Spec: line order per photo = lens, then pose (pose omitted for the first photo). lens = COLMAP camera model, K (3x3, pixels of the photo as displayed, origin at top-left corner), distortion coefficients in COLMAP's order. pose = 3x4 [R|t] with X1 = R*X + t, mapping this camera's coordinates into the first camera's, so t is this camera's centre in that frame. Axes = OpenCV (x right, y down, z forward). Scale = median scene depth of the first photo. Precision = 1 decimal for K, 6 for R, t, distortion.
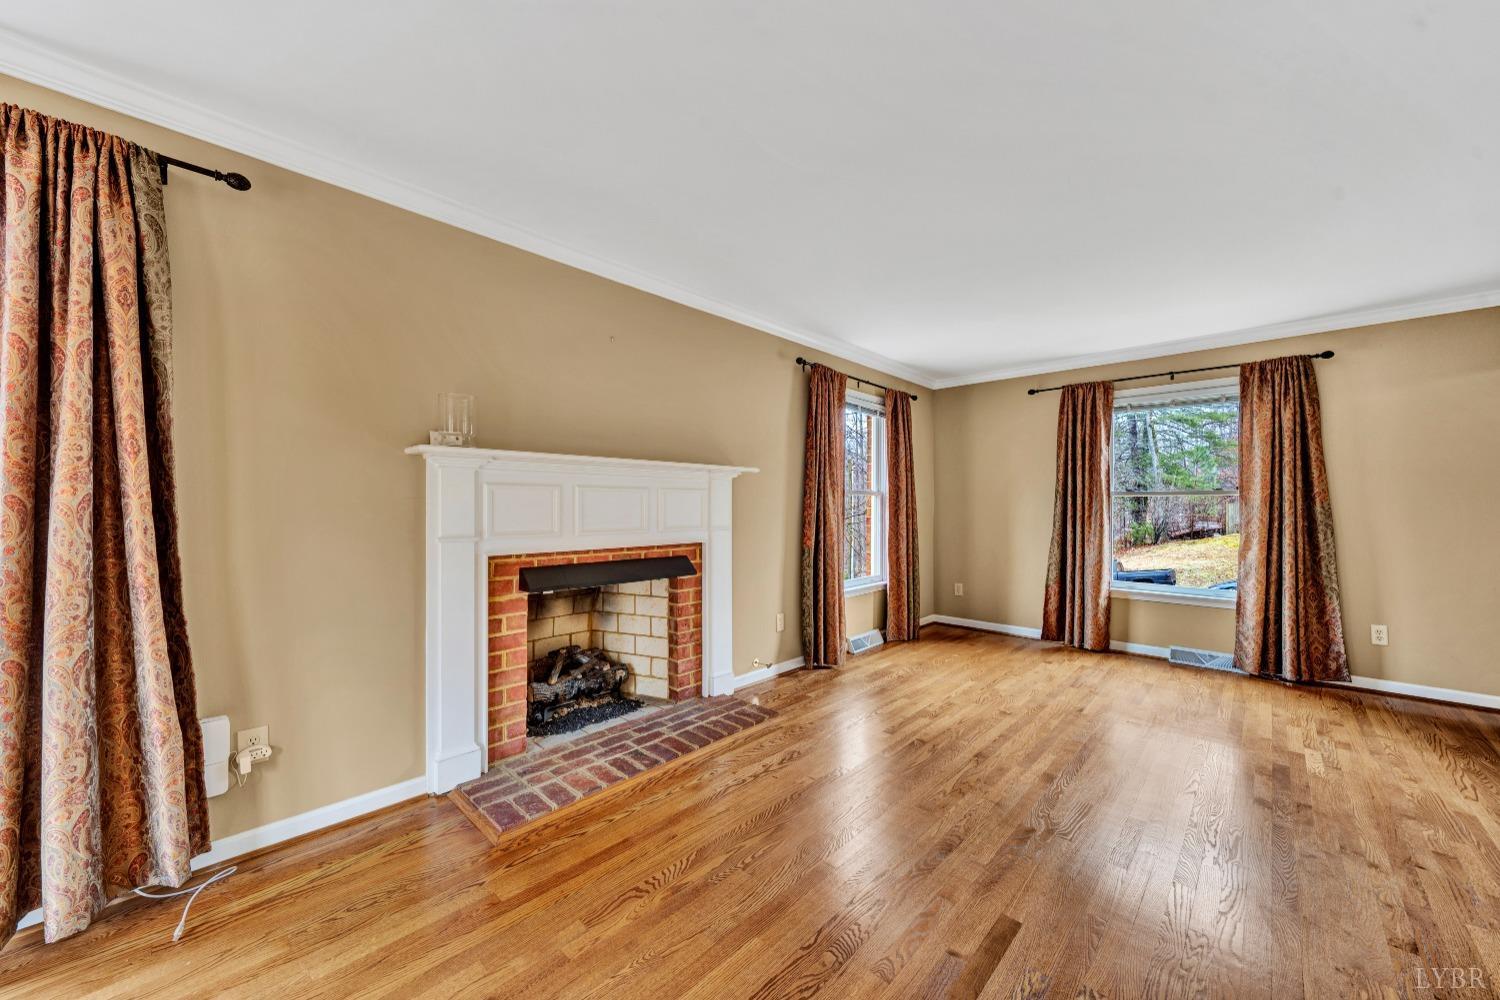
lens RADIAL K [[547.8, 0, 746.5], [0, 547.8, 504.5], [0, 0, 1]] dist [-0.002271, -0.000115]
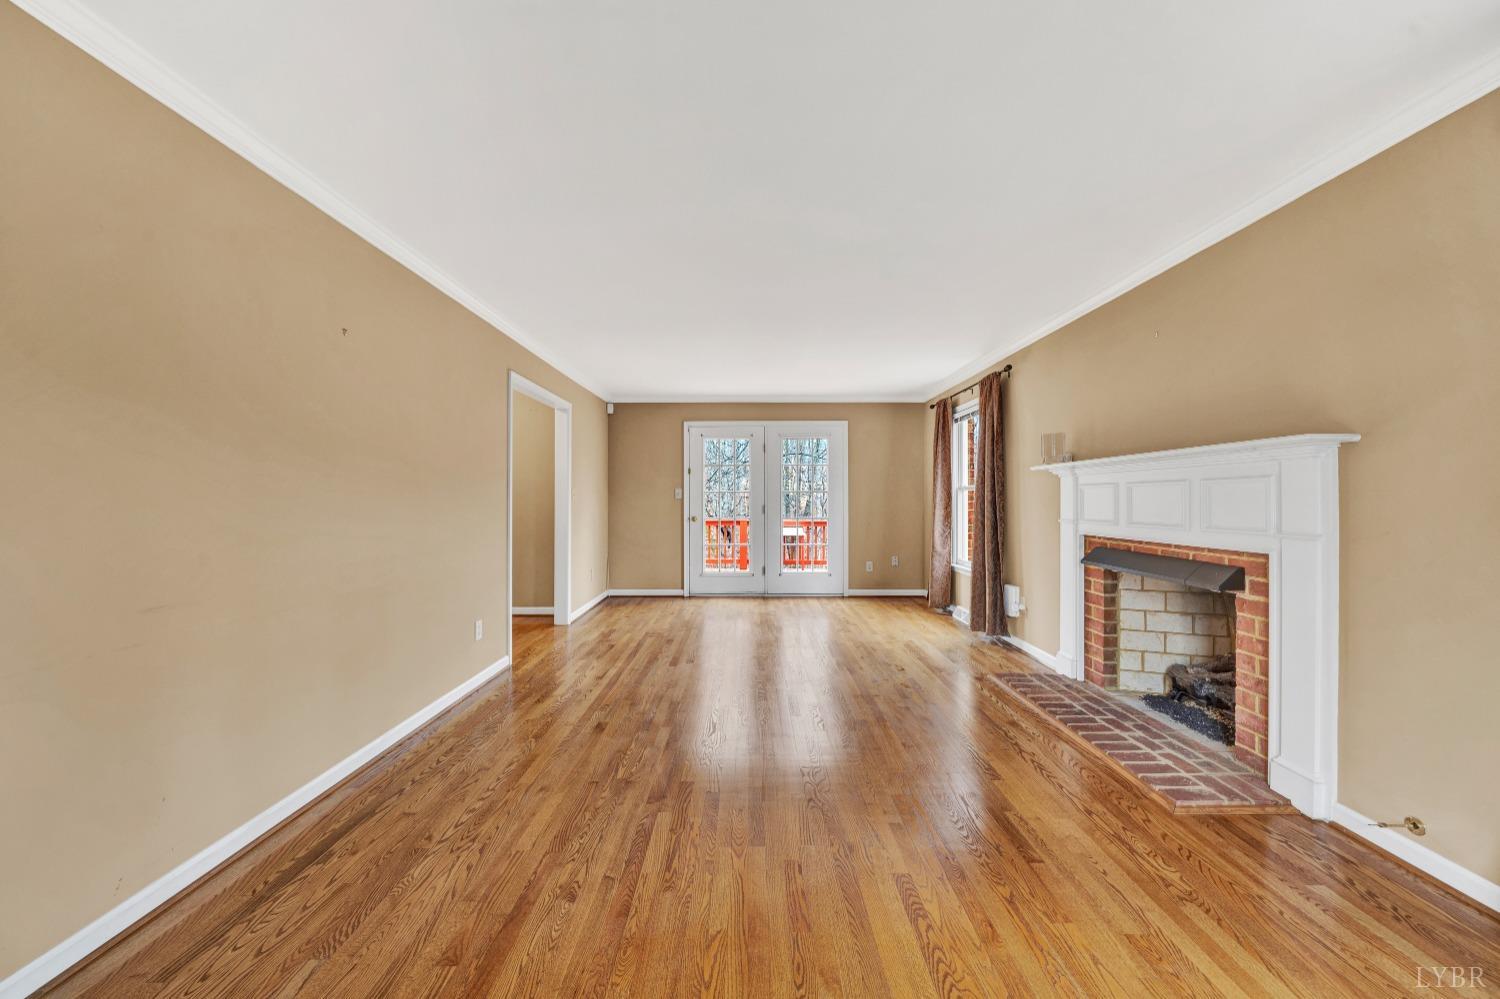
lens RADIAL K [[547.8, 0, 746.5], [0, 547.8, 504.0], [0, 0, 1]] dist [-0.002271, -0.000115]
pose [[-0.722980, 0.003453, -0.690860, 0.871599], [-0.002134, 0.999972, 0.007232, 0.003267], [0.690865, 0.006703, -0.722952, 1.057807]]
